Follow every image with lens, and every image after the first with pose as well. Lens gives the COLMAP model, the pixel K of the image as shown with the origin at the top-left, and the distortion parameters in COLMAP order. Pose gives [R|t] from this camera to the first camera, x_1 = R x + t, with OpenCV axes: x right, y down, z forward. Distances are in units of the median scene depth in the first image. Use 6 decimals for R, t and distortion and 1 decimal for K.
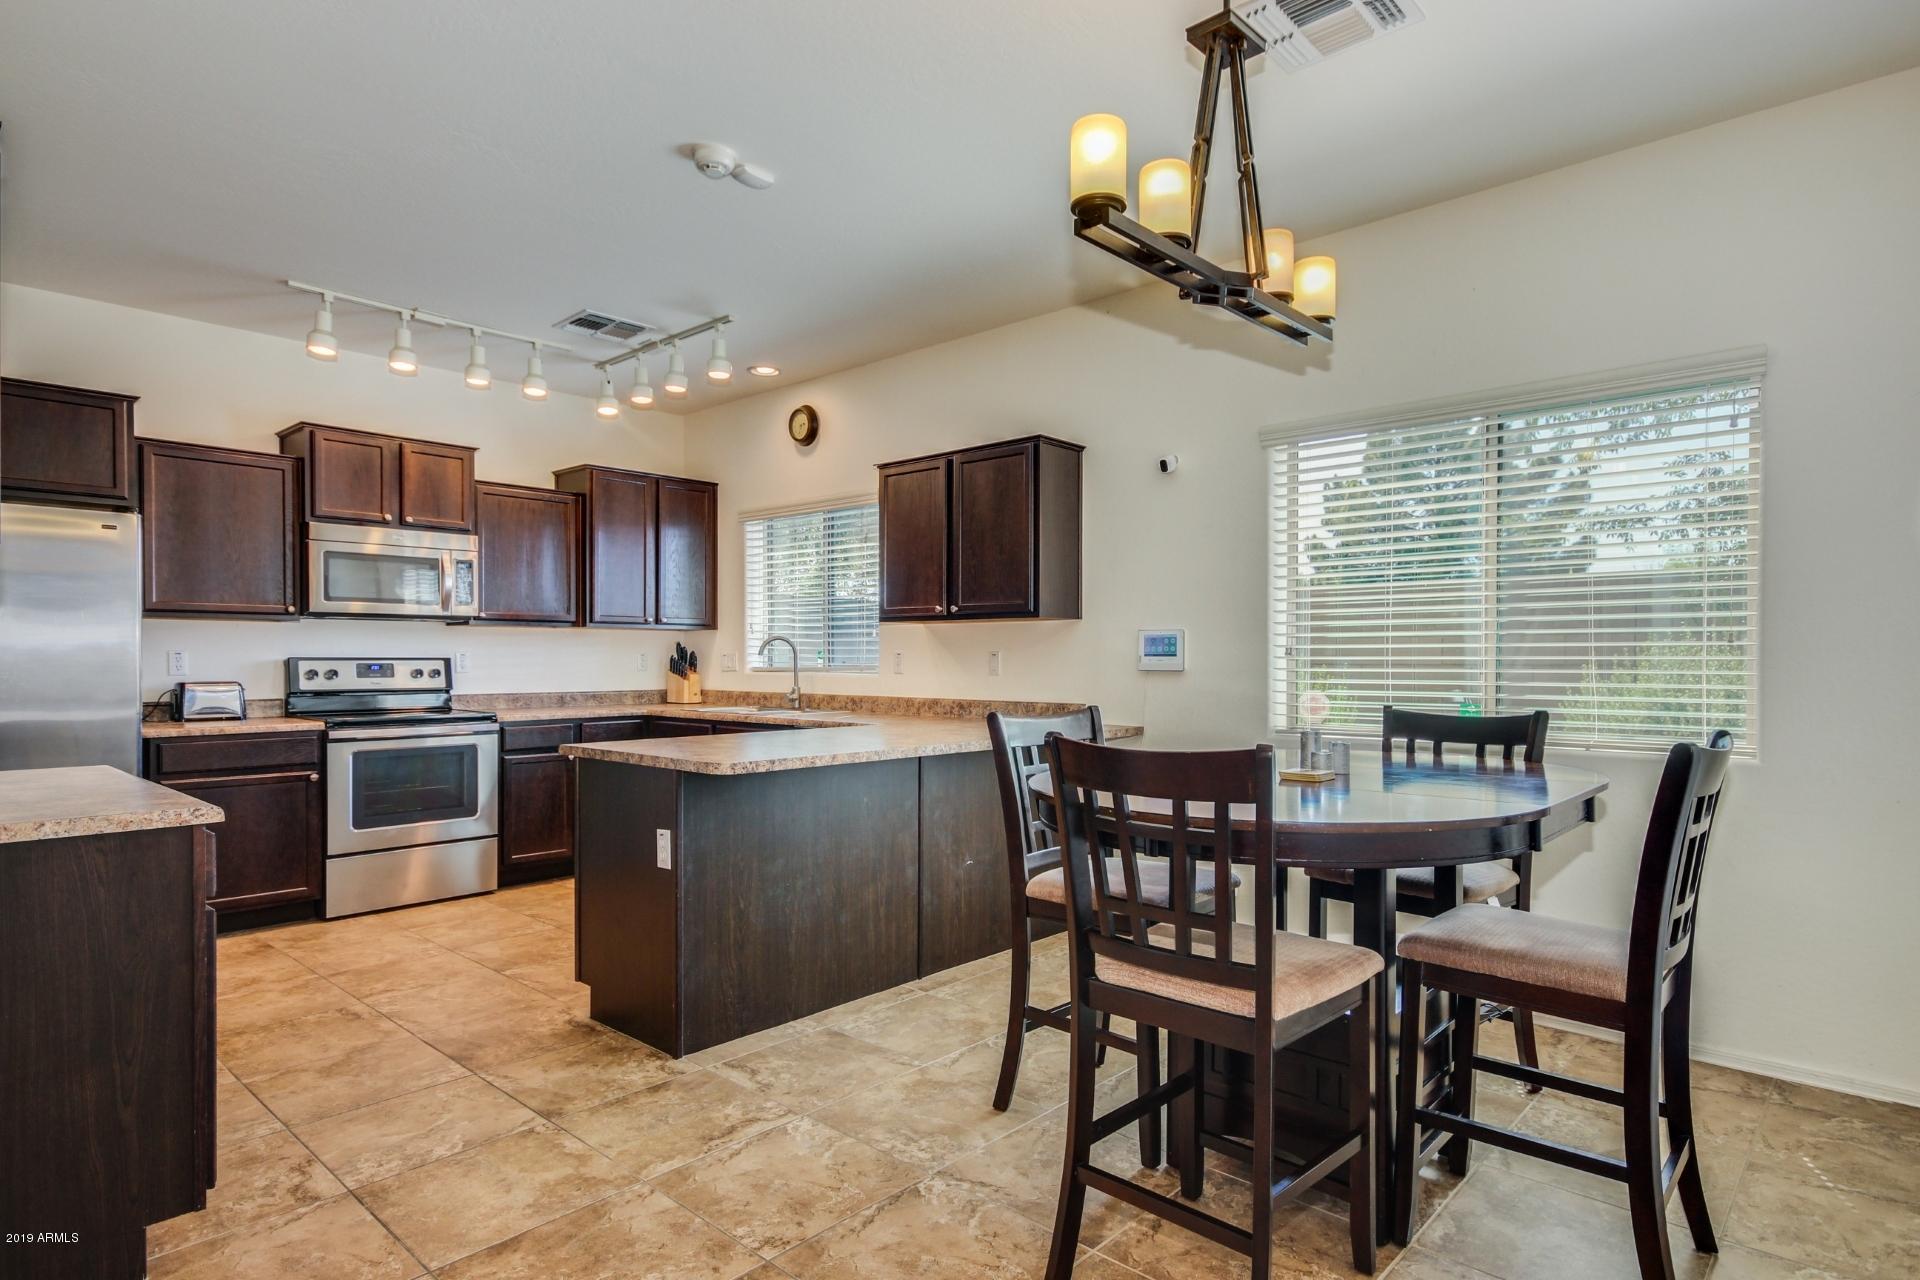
lens RADIAL K [[1040.8, 0, 966.8], [0, 1040.8, 667.0], [0, 0, 1]] dist [0.024526, 0.000421]
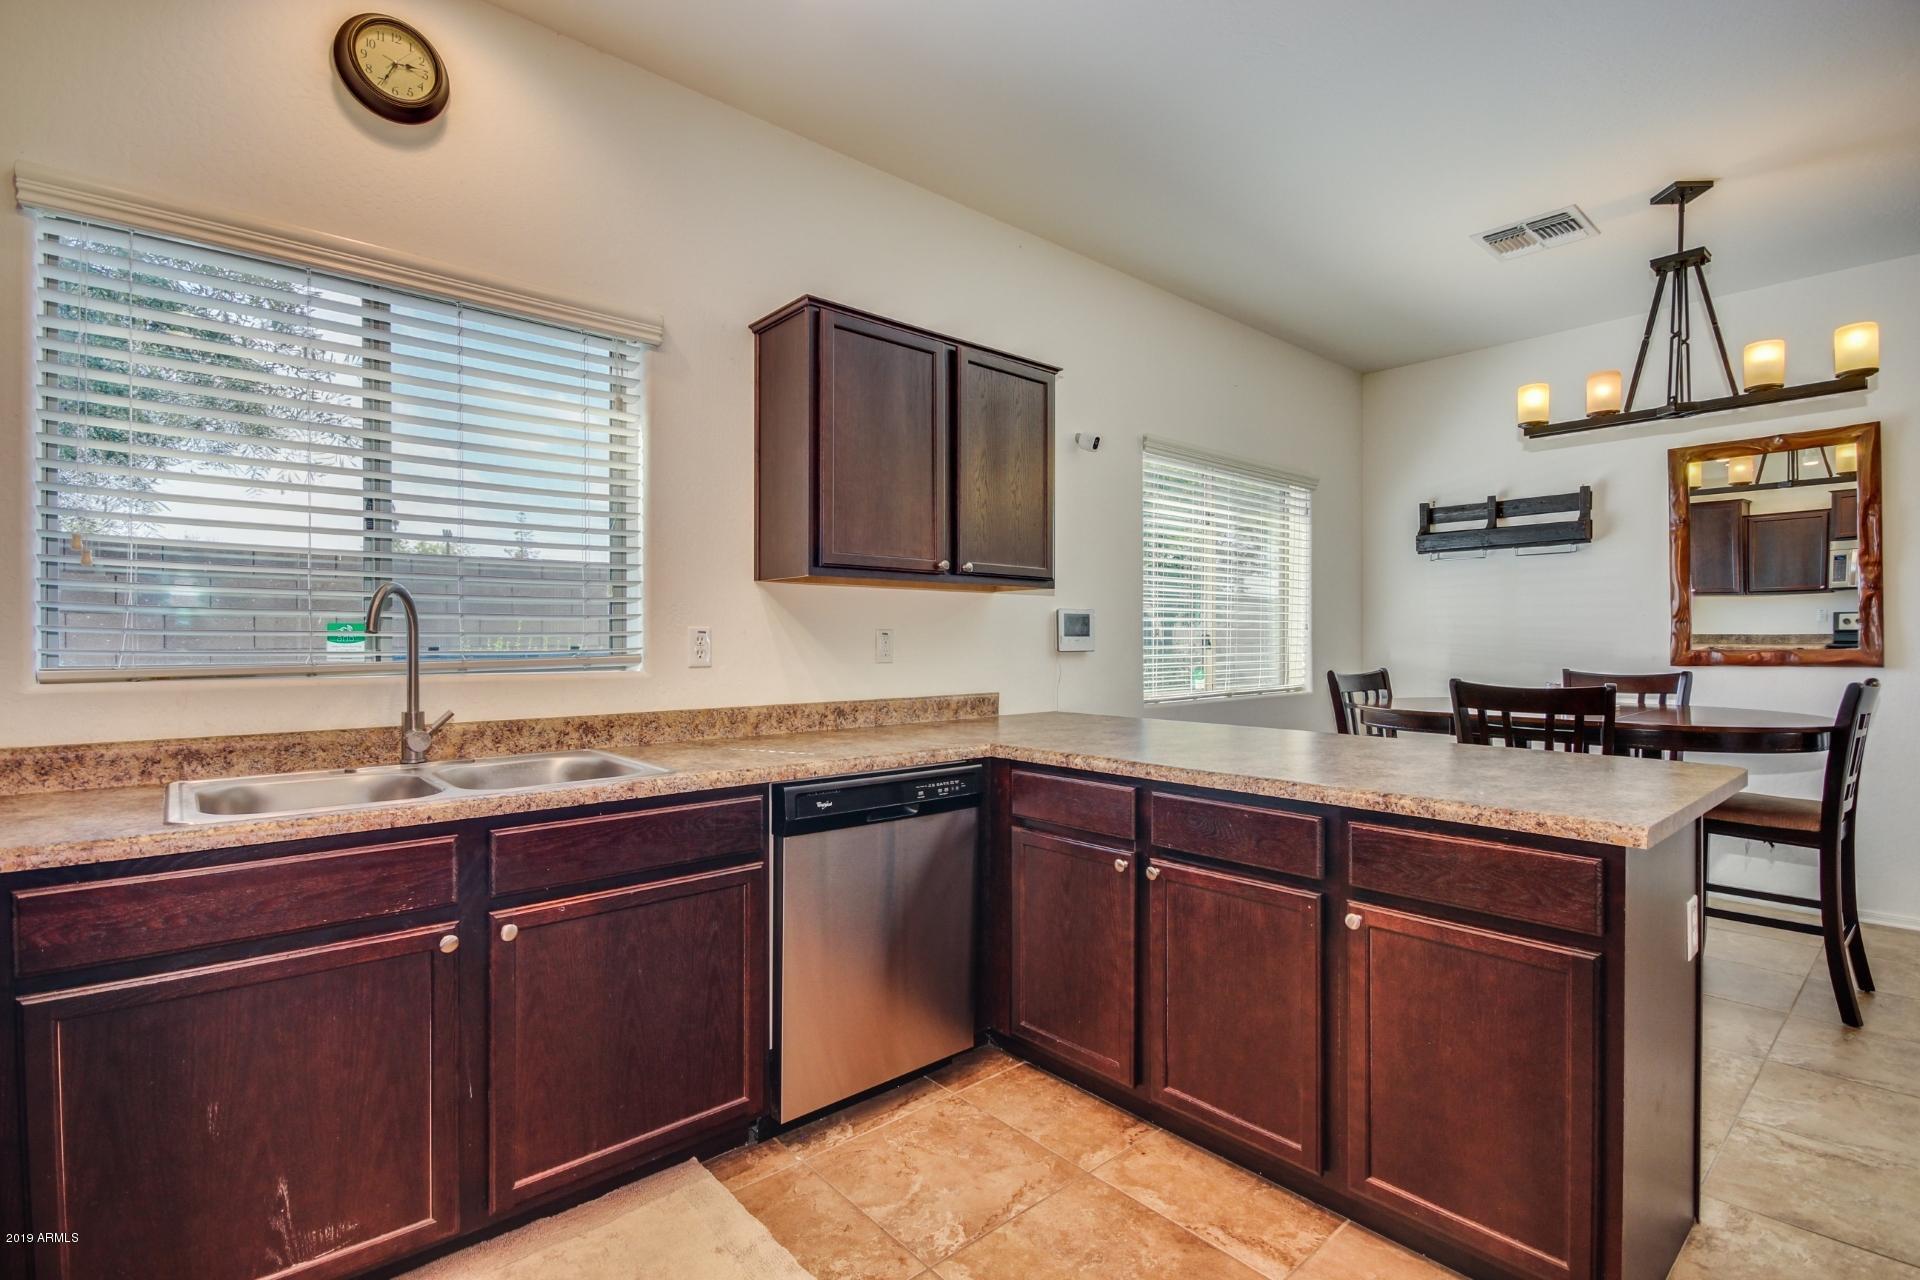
lens RADIAL K [[904.3, 0, 959.8], [0, 904.3, 641.9], [0, 0, 1]] dist [0.000728, -0.000002]
pose [[0.103549, -0.005785, 0.994608, -0.574216], [0.011514, 0.999923, 0.004617, -0.008253], [-0.994558, 0.010974, 0.103607, 0.885542]]
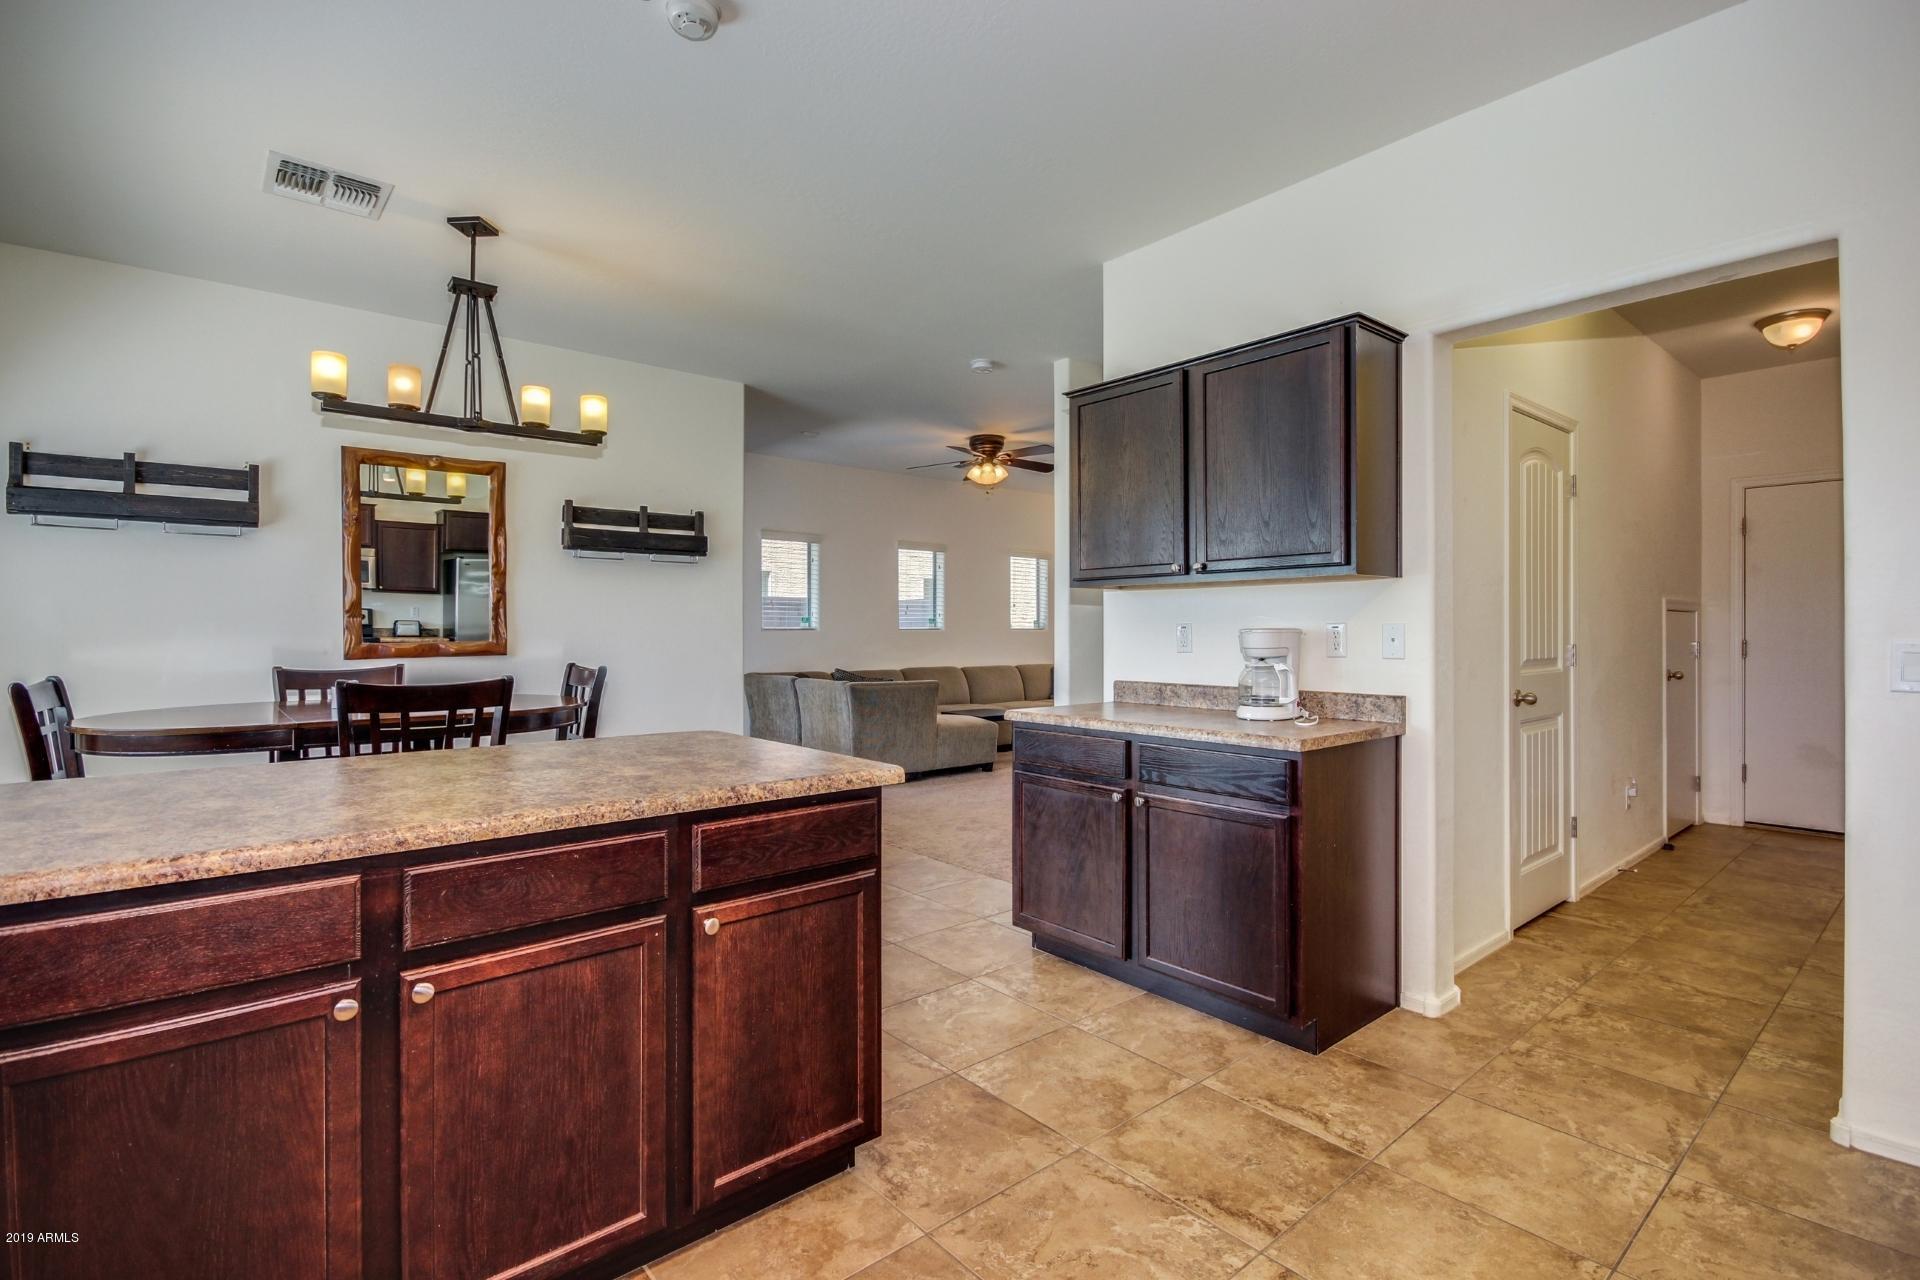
lens RADIAL K [[894.3, 0, 967.3], [0, 894.3, 633.9], [0, 0, 1]] dist [0.002498, 0.000246]
pose [[-0.993058, -0.001585, 0.117617, -0.348009], [-0.000030, 0.999913, 0.013227, -0.010343], [-0.117628, 0.013132, -0.992971, 1.087963]]
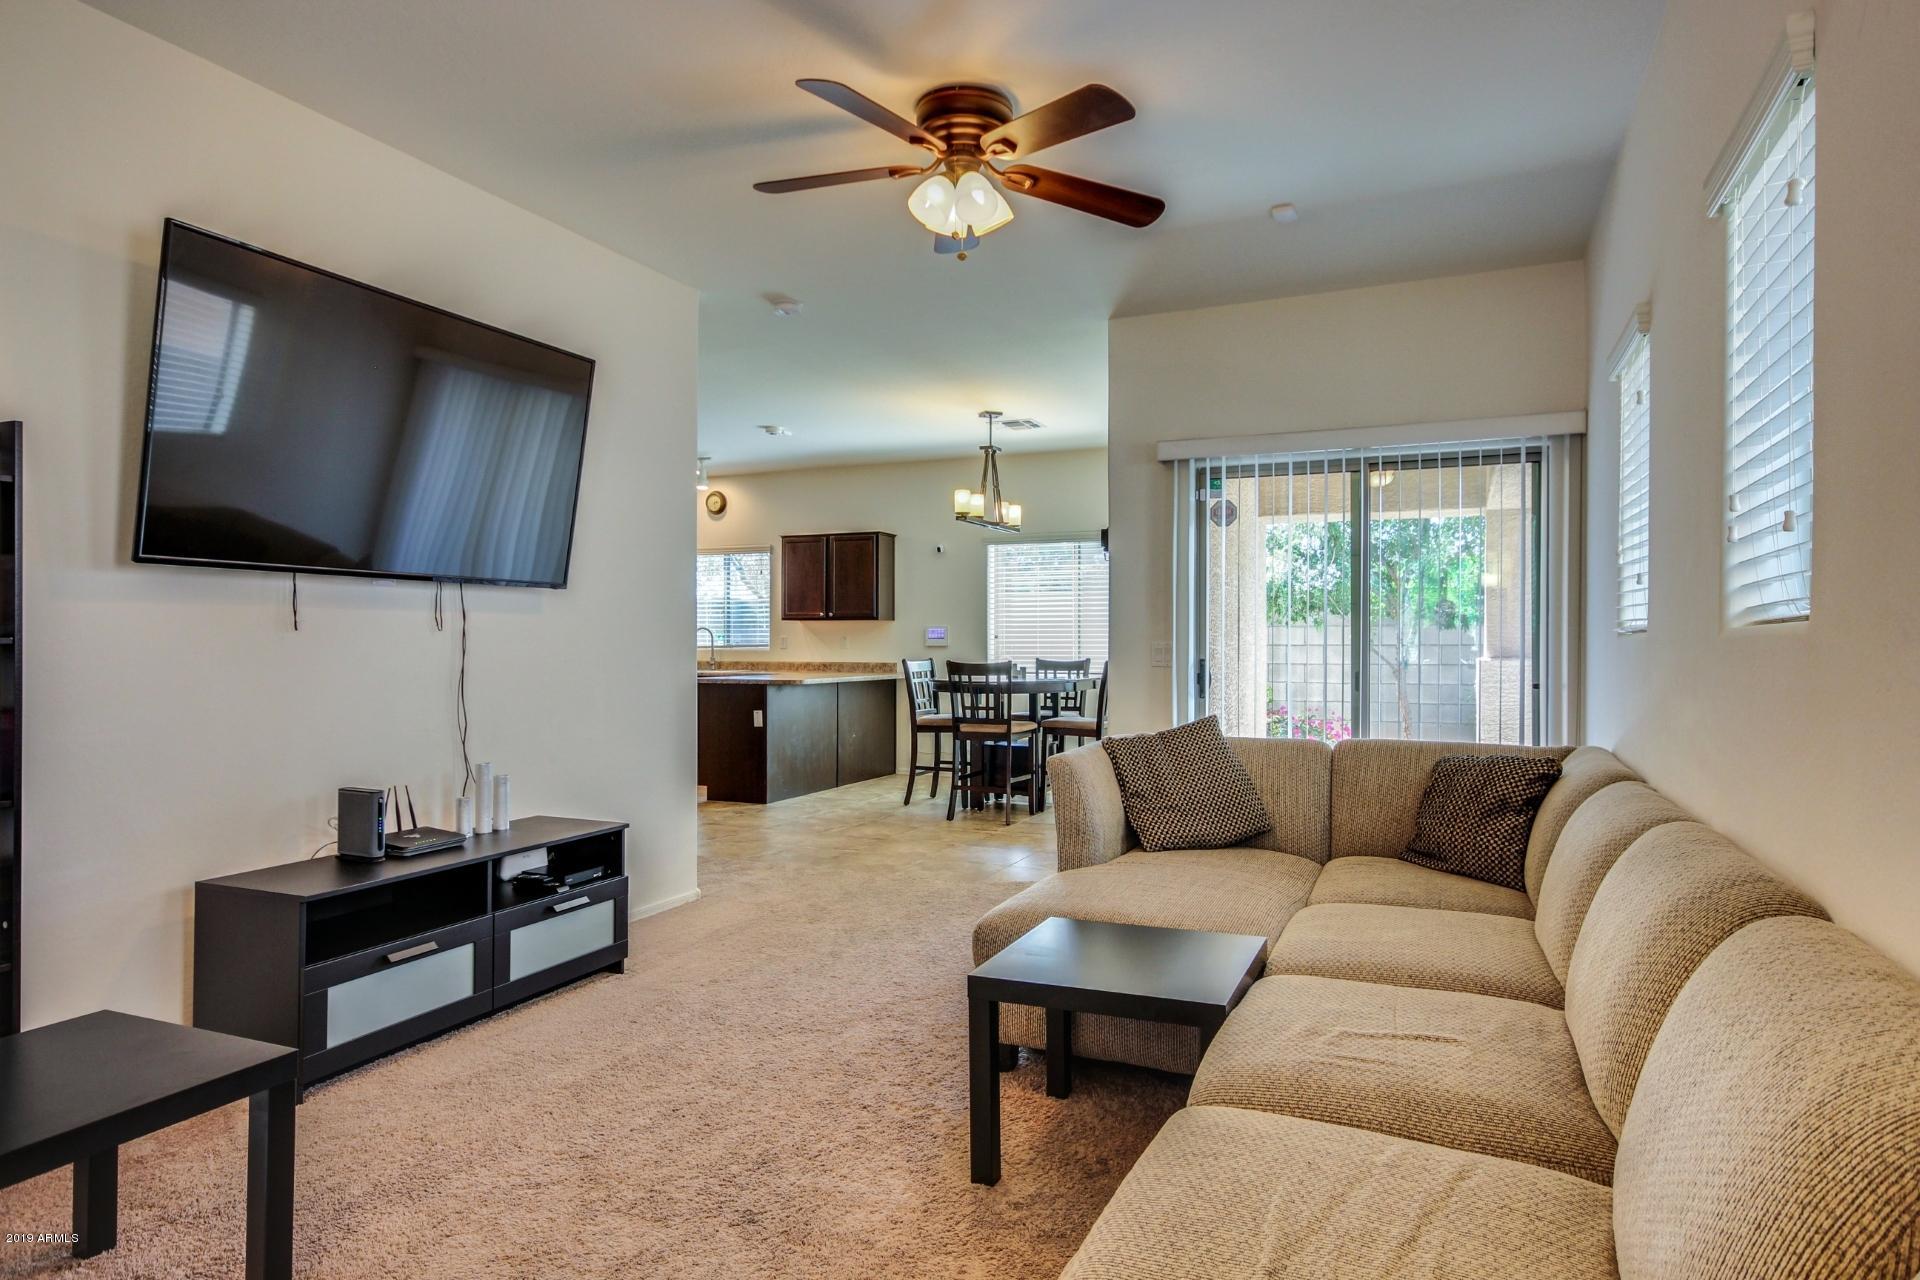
lens RADIAL K [[1130.6, 0, 982.2], [0, 1130.6, 647.5], [0, 0, 1]] dist [0.009664, 0.001762]
pose [[0.942324, -0.002075, 0.334695, -0.428594], [0.004133, 0.999977, -0.005436, 0.017703], [-0.334676, 0.006506, 0.942311, -1.029150]]
